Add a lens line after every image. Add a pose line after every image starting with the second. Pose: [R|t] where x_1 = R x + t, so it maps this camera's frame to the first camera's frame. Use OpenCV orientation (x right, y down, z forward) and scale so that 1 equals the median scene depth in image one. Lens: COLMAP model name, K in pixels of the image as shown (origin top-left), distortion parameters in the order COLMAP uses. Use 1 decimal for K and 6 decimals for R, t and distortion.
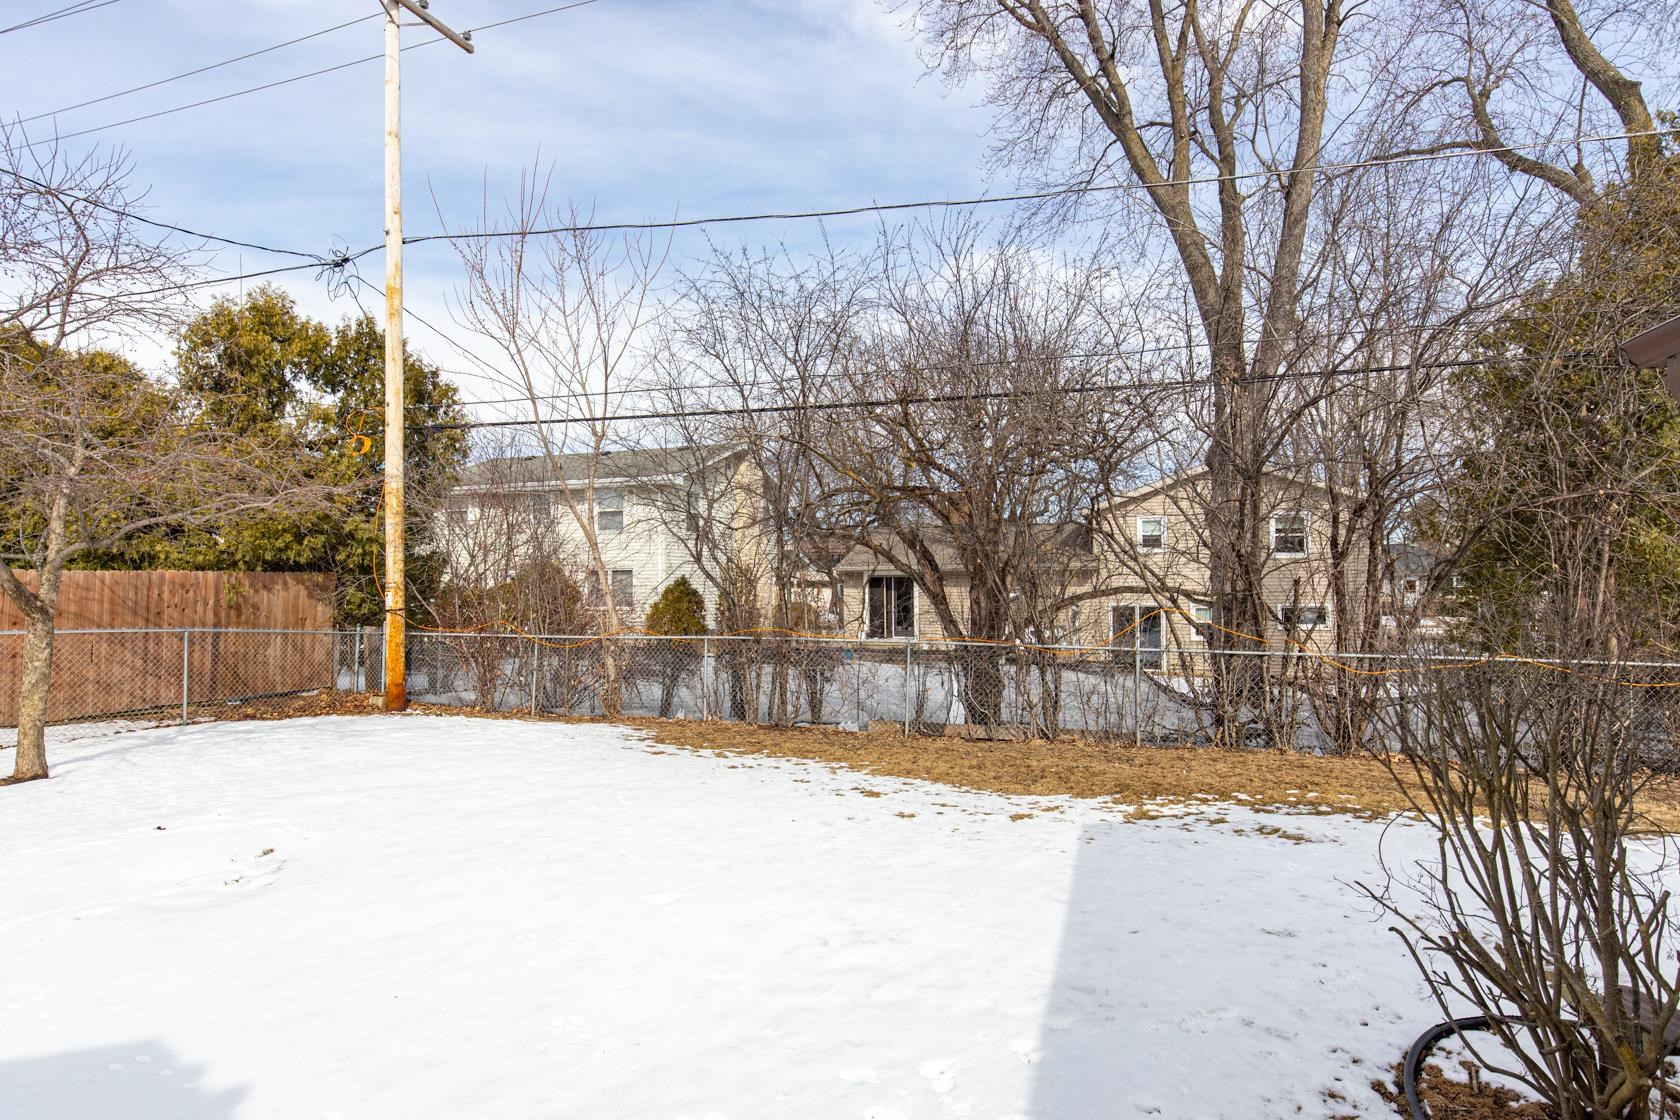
lens RADIAL K [[955.4, 0, 840.0], [0, 955.4, 560.0], [0, 0, 1]] dist [-0.002198, -0.000233]
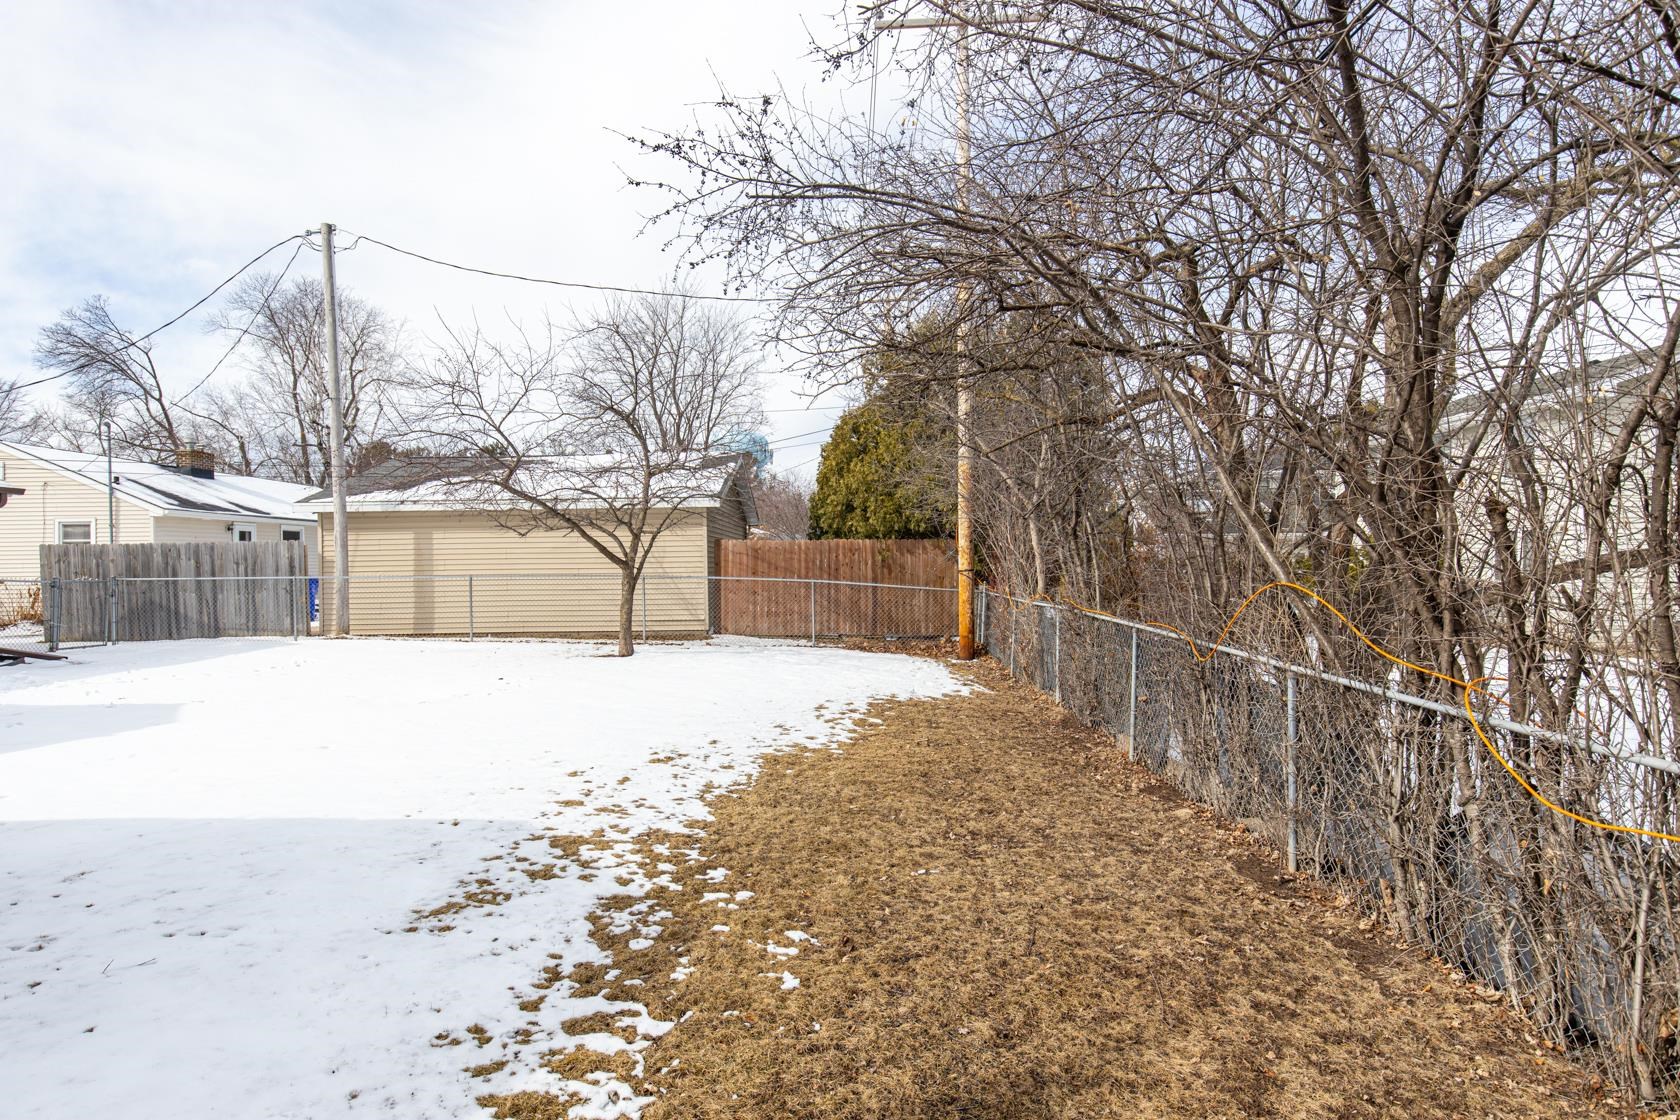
lens RADIAL K [[955.4, 0, 840.0], [0, 955.4, 560.0], [0, 0, 1]] dist [-0.002198, -0.000233]
pose [[0.275664, 0.005098, -0.961240, 1.073703], [0.021130, 0.999712, 0.011362, 0.041488], [0.961022, -0.023443, 0.275477, 0.982687]]
